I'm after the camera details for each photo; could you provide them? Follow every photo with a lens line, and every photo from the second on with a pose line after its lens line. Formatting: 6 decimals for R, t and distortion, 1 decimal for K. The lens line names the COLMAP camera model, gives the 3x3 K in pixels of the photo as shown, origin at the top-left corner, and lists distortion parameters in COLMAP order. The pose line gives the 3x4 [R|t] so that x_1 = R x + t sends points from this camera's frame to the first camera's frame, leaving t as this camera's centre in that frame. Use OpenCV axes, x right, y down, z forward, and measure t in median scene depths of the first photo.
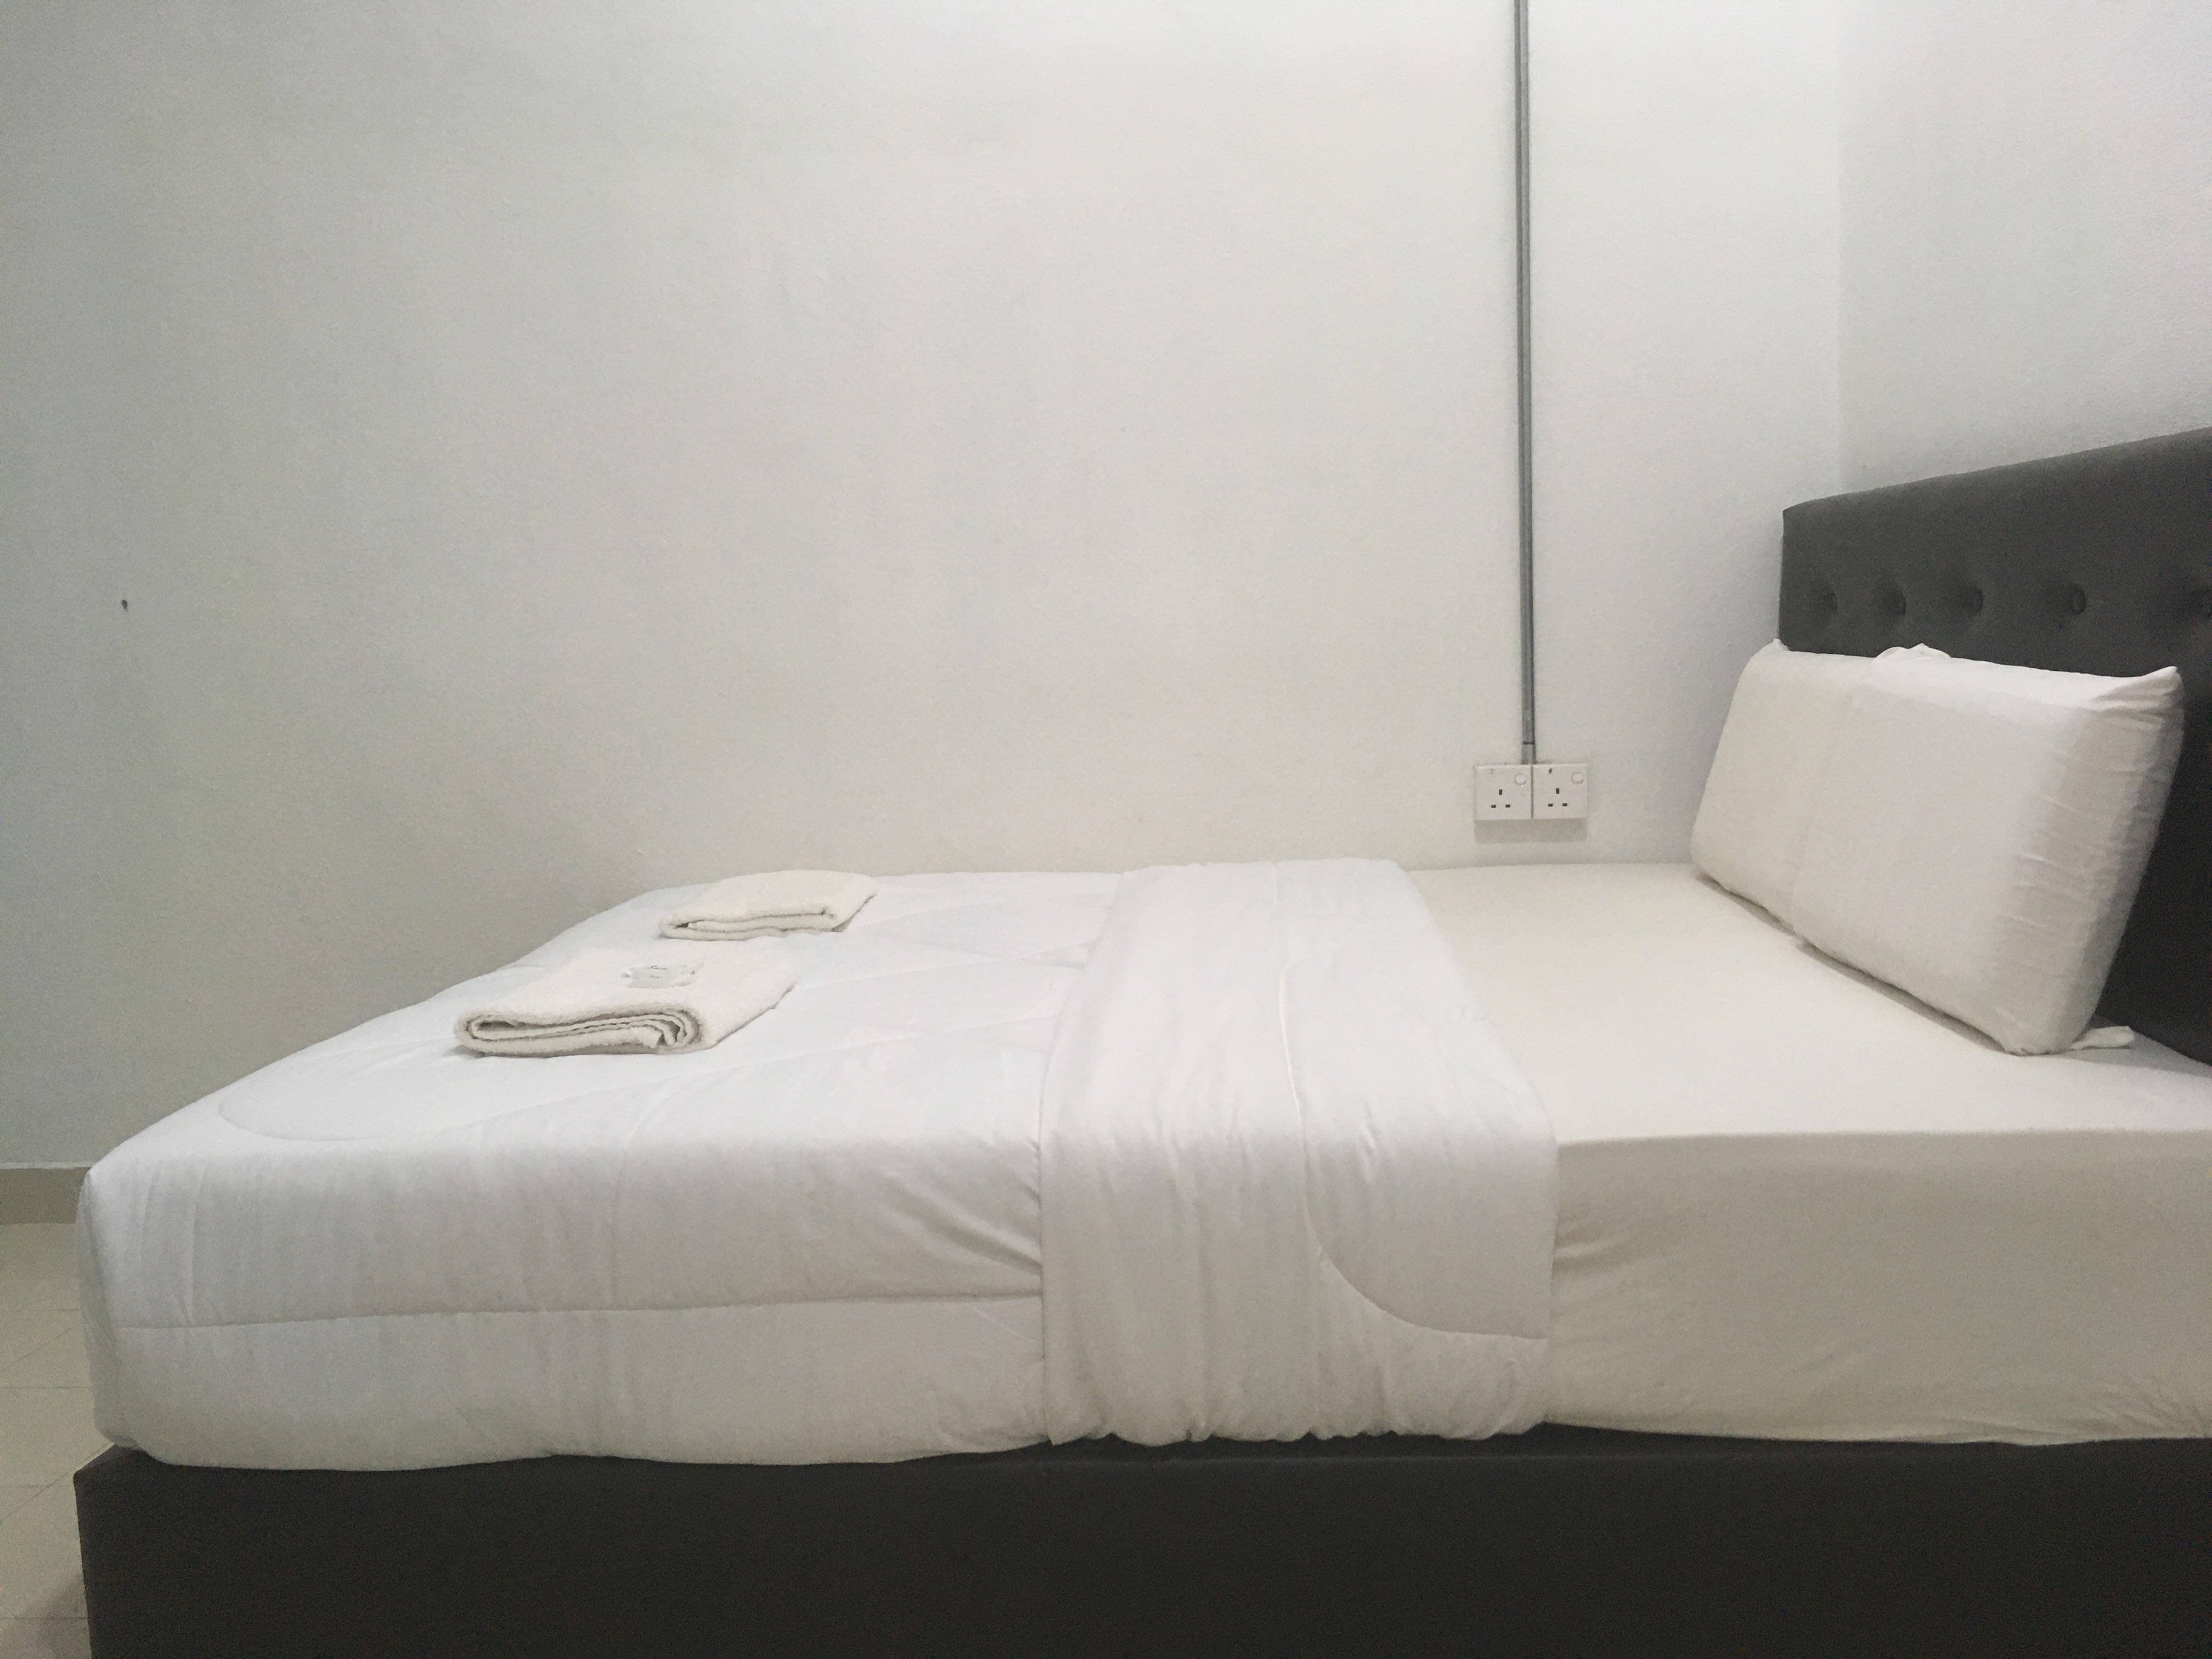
lens RADIAL K [[1885.5, 0, 1106.0], [0, 1885.5, 829.5], [0, 0, 1]] dist [0.057409, -0.063662]
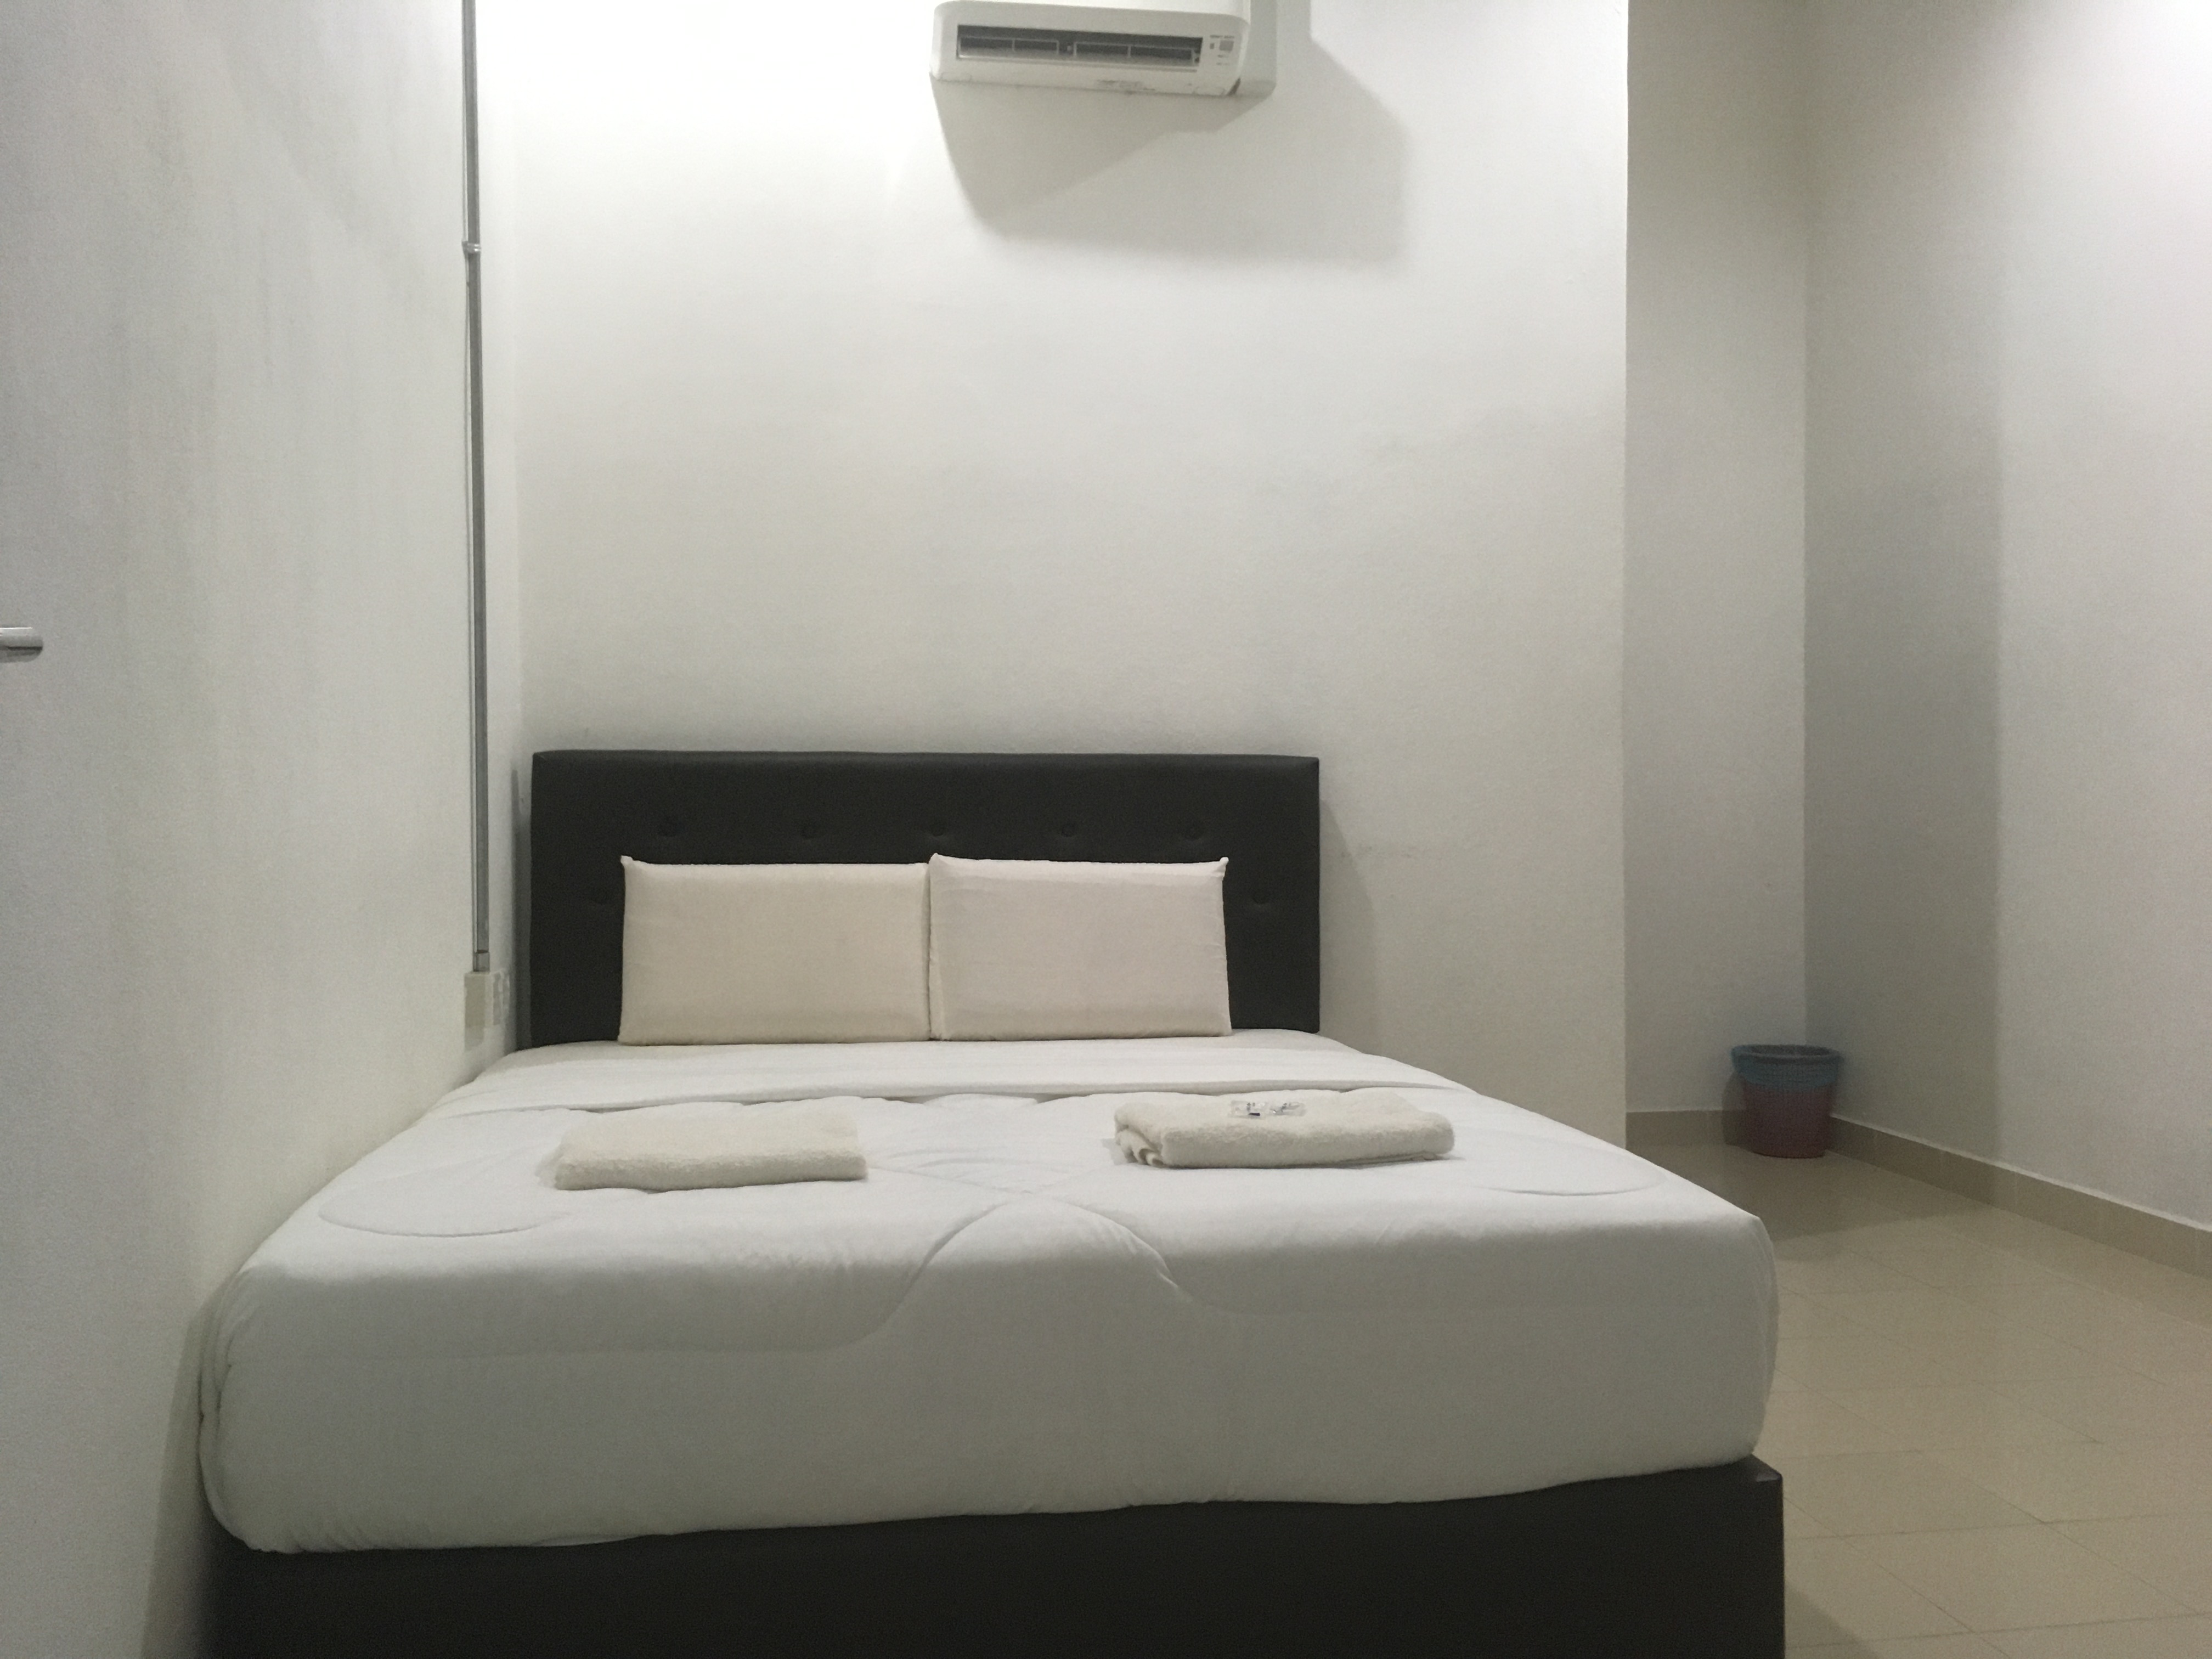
lens RADIAL K [[1885.5, 0, 1106.0], [0, 1885.5, 829.5], [0, 0, 1]] dist [0.057409, -0.063662]
pose [[-0.206995, 0.034324, 0.977740, -1.382200], [0.118606, 0.992894, -0.009746, -0.095091], [-0.971126, 0.113949, -0.209595, 1.352830]]
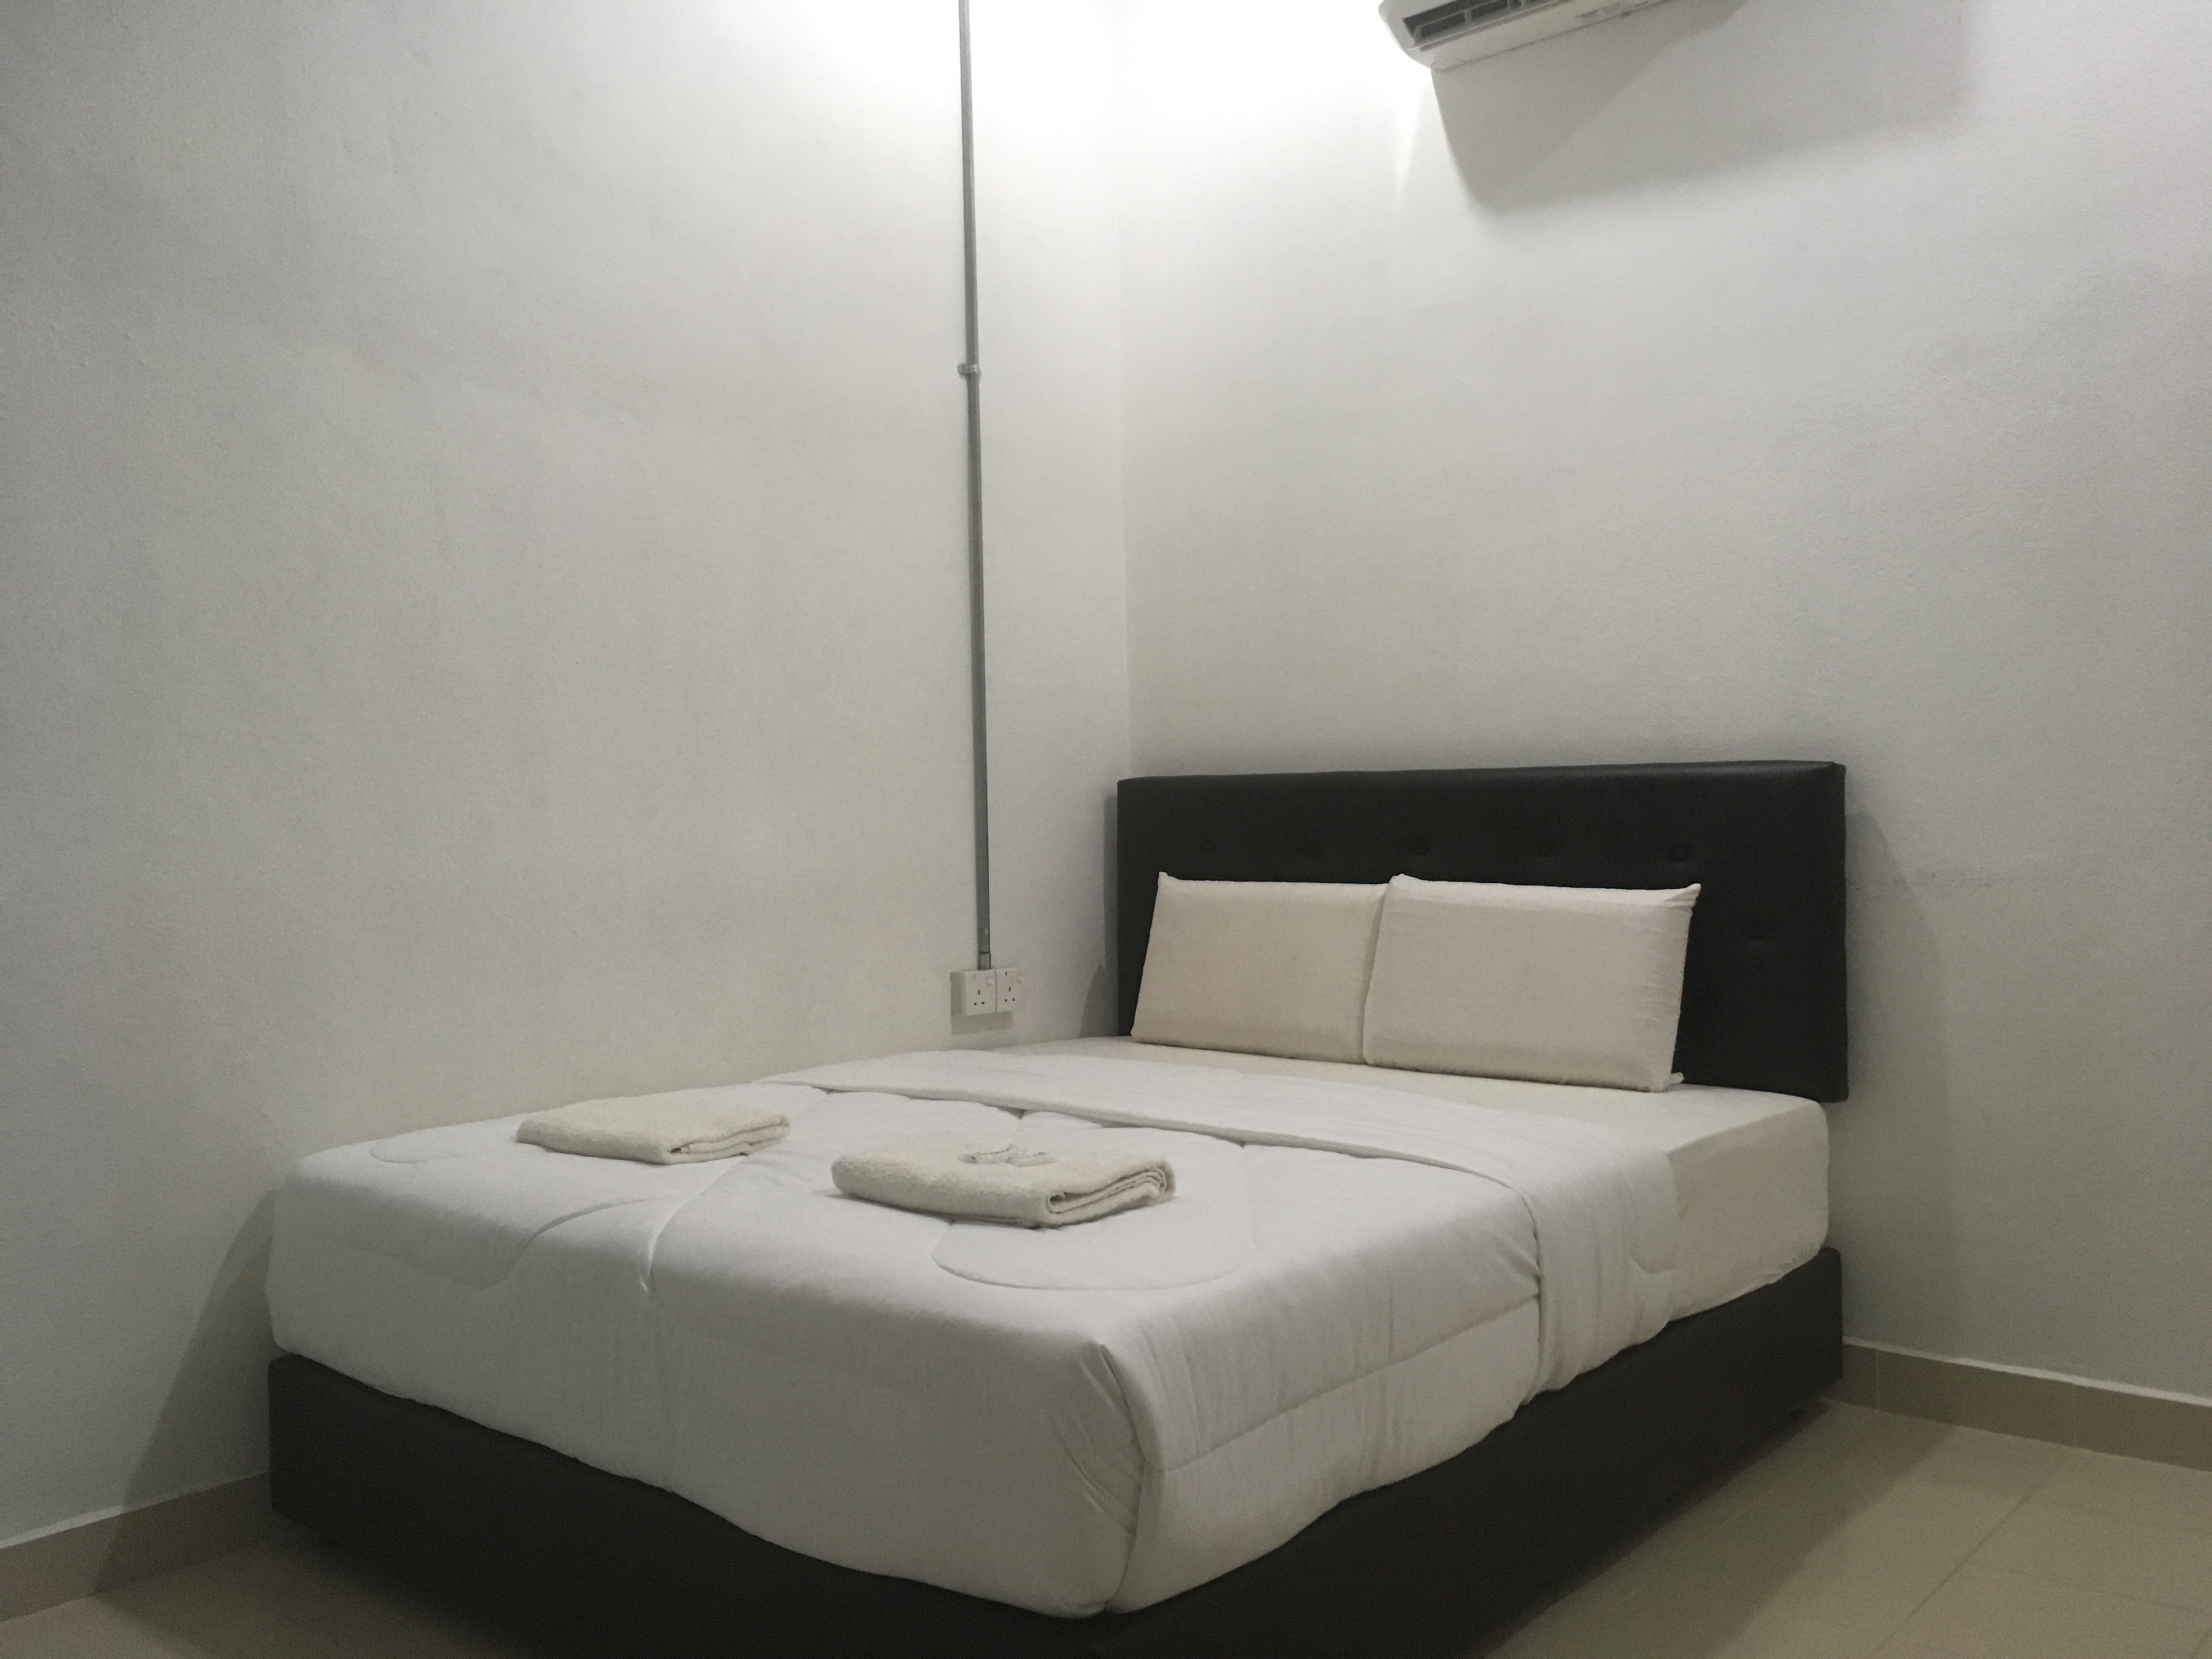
lens RADIAL K [[1885.5, 0, 1106.0], [0, 1885.5, 829.5], [0, 0, 1]] dist [0.057409, -0.063662]
pose [[0.603300, 0.022363, 0.797200, -1.150140], [0.080925, 0.992731, -0.089090, -0.013140], [-0.793398, 0.118261, 0.597105, 0.258119]]
